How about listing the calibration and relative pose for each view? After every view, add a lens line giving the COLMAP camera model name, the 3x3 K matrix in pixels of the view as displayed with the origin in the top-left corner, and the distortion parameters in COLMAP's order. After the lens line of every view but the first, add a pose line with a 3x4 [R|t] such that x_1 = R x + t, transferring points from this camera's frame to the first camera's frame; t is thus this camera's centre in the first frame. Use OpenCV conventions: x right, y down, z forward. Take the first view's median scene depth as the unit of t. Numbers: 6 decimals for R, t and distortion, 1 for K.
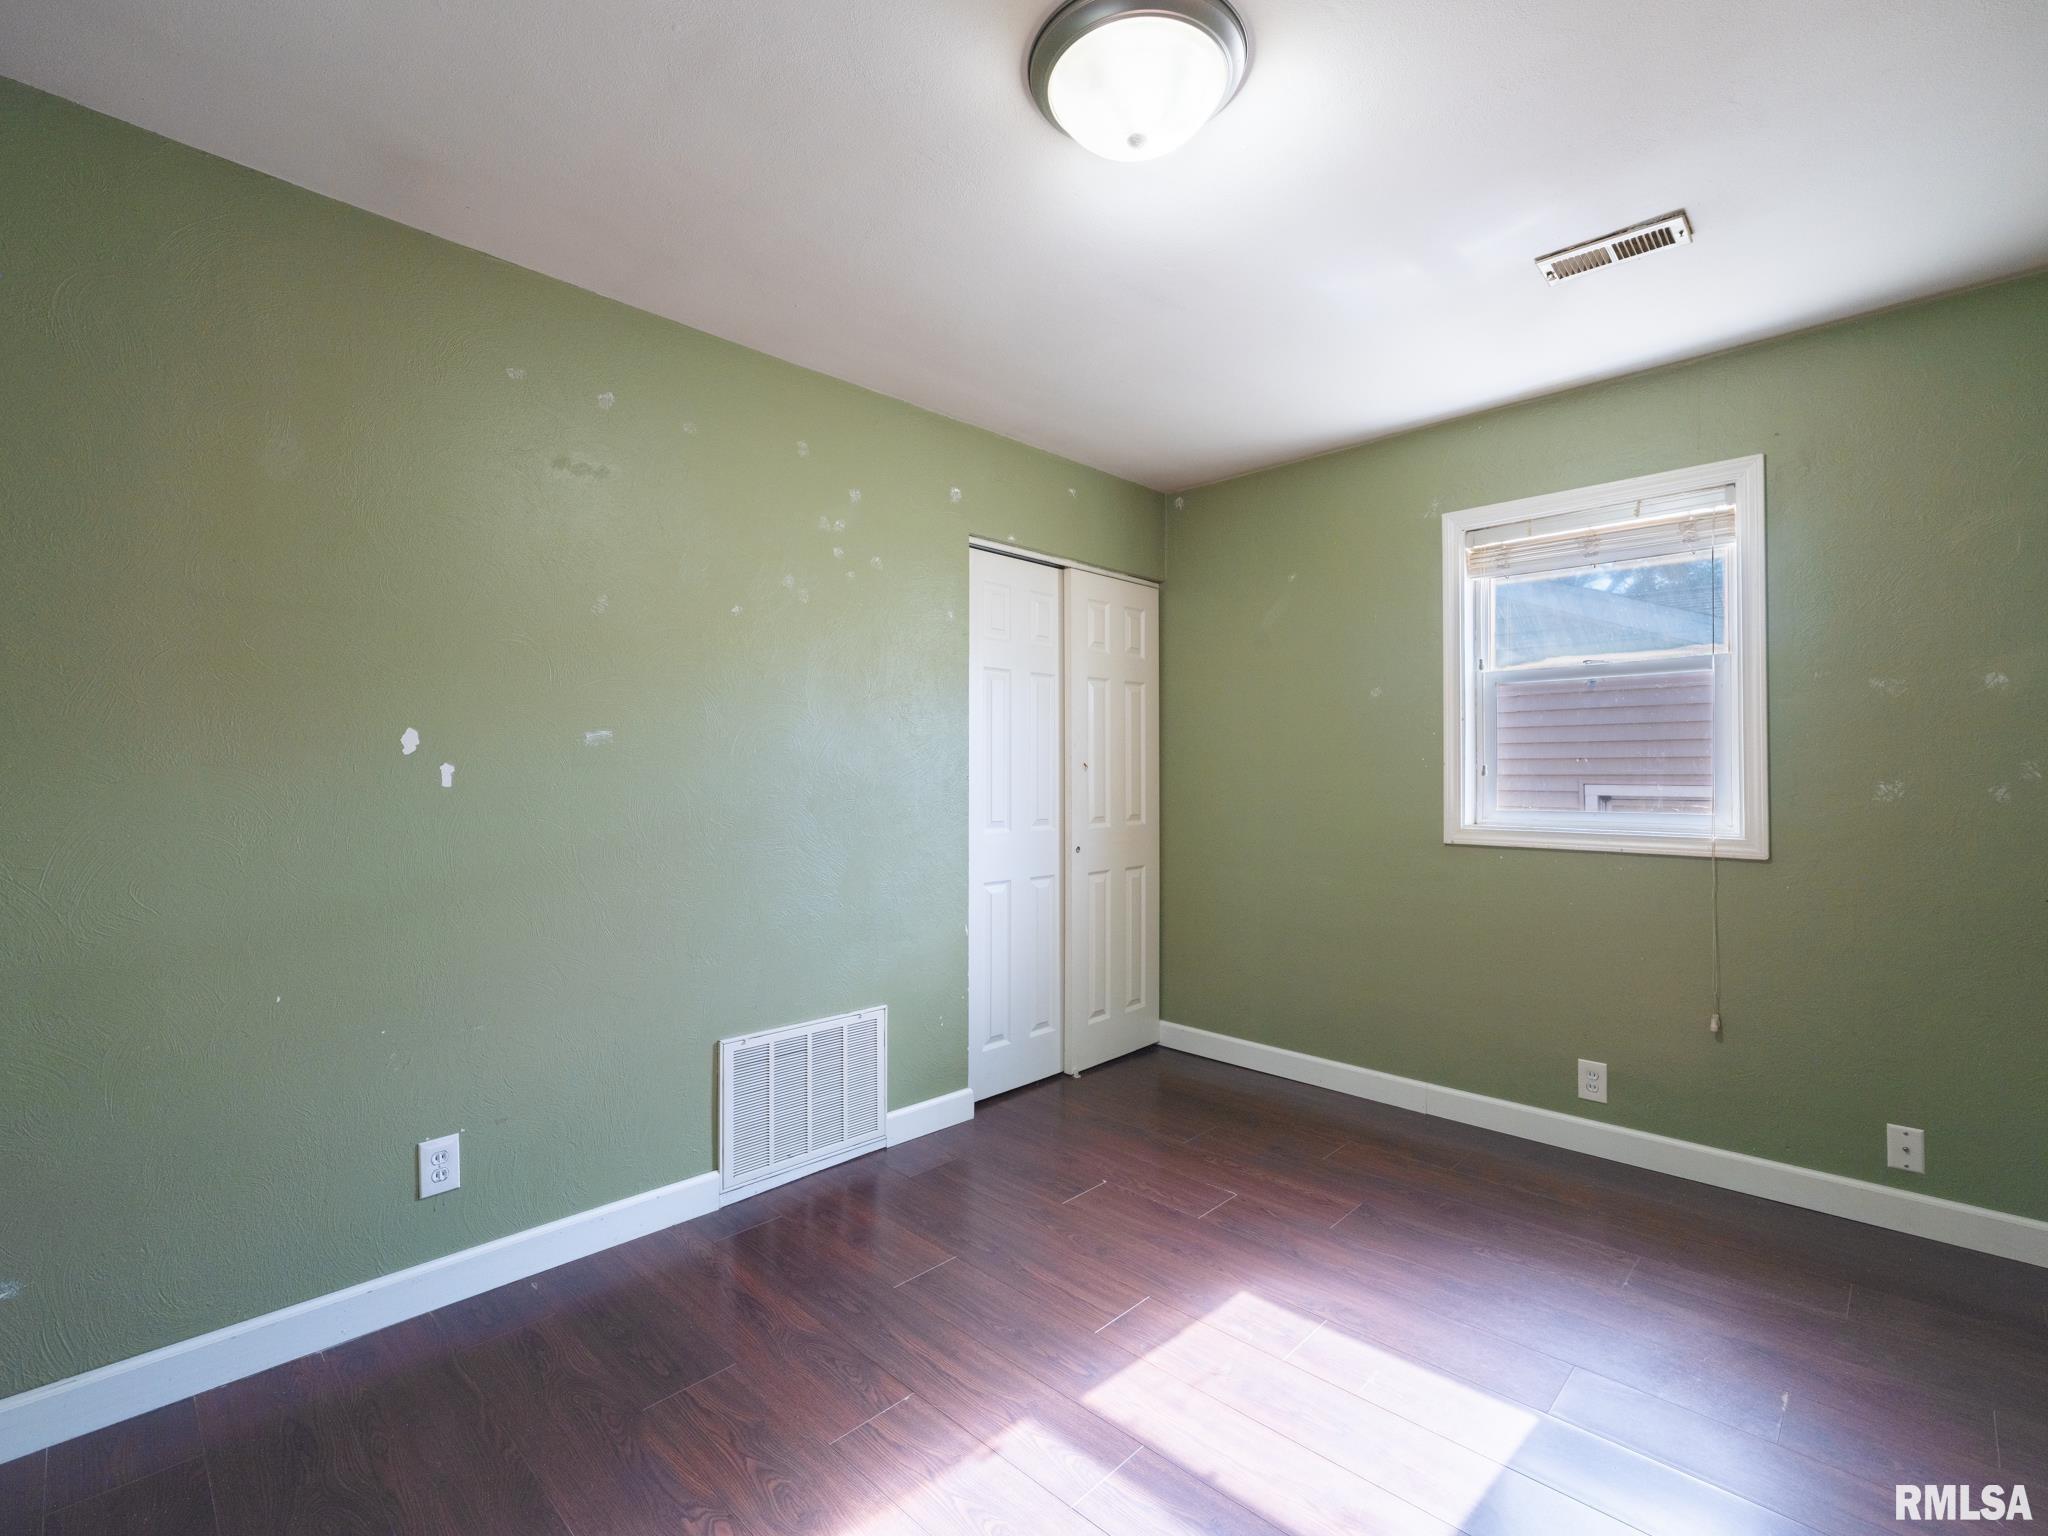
lens RADIAL K [[920.4, 0, 1022.5], [0, 920.4, 764.5], [0, 0, 1]] dist [-0.003104, 0.000266]
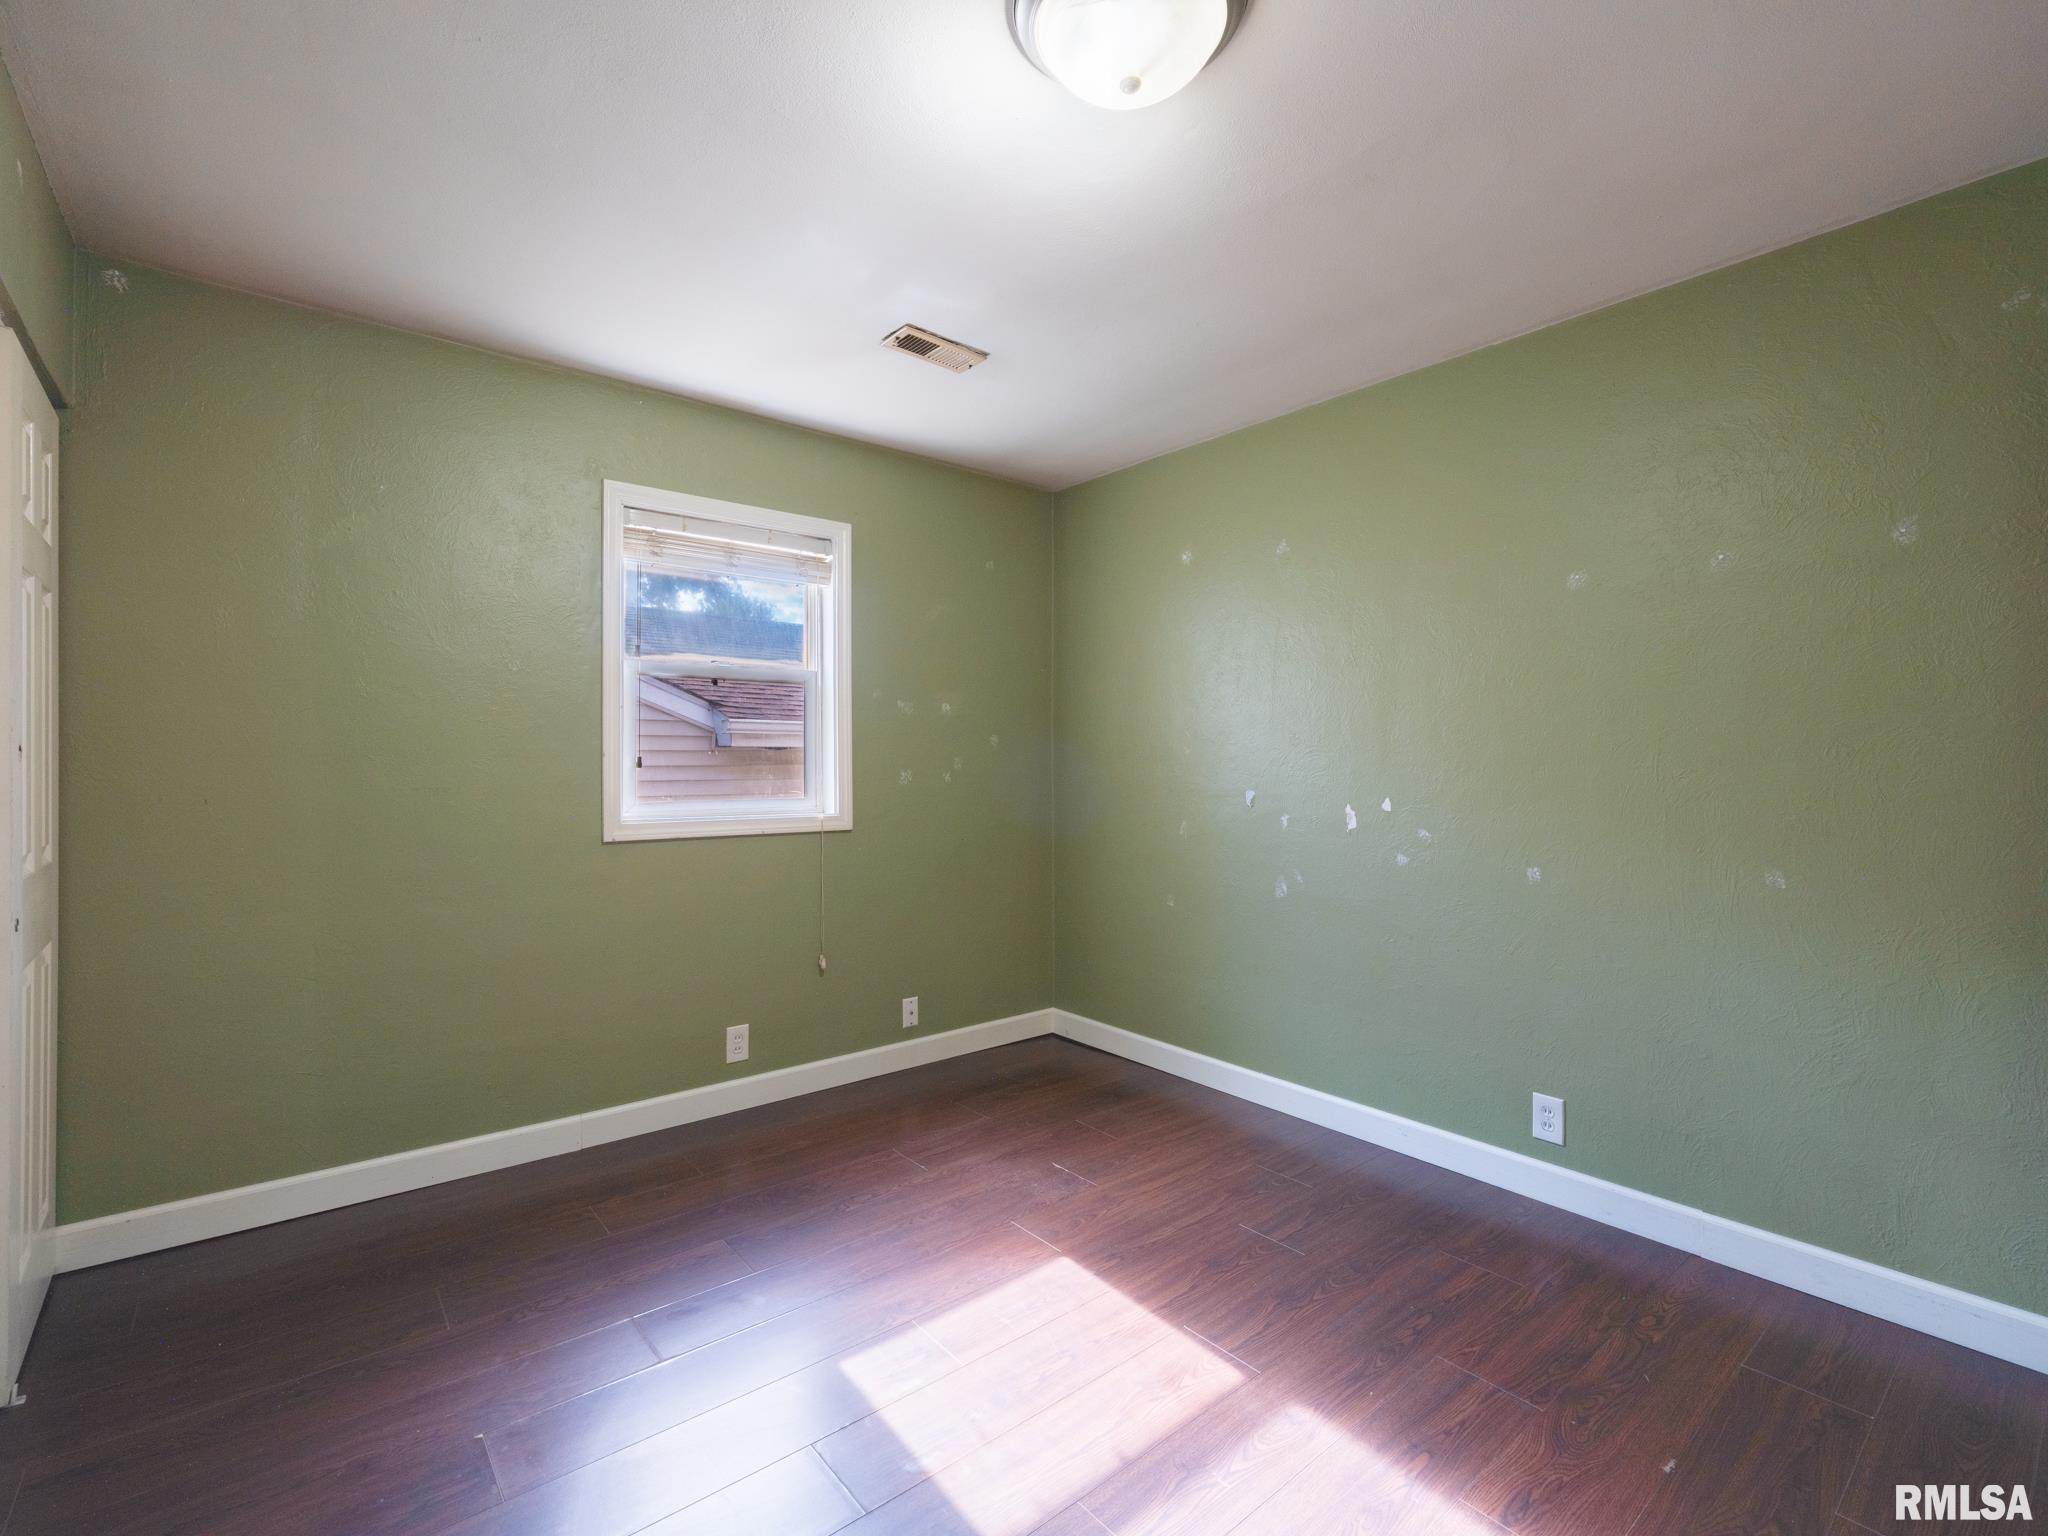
lens RADIAL K [[920.4, 0, 1022.5], [0, 920.4, 764.5], [0, 0, 1]] dist [-0.003104, 0.000266]
pose [[0.108287, 0.001399, 0.994119, -0.485286], [-0.009859, 0.999951, -0.000333, 0.006722], [-0.994071, -0.009764, 0.108296, 0.598317]]
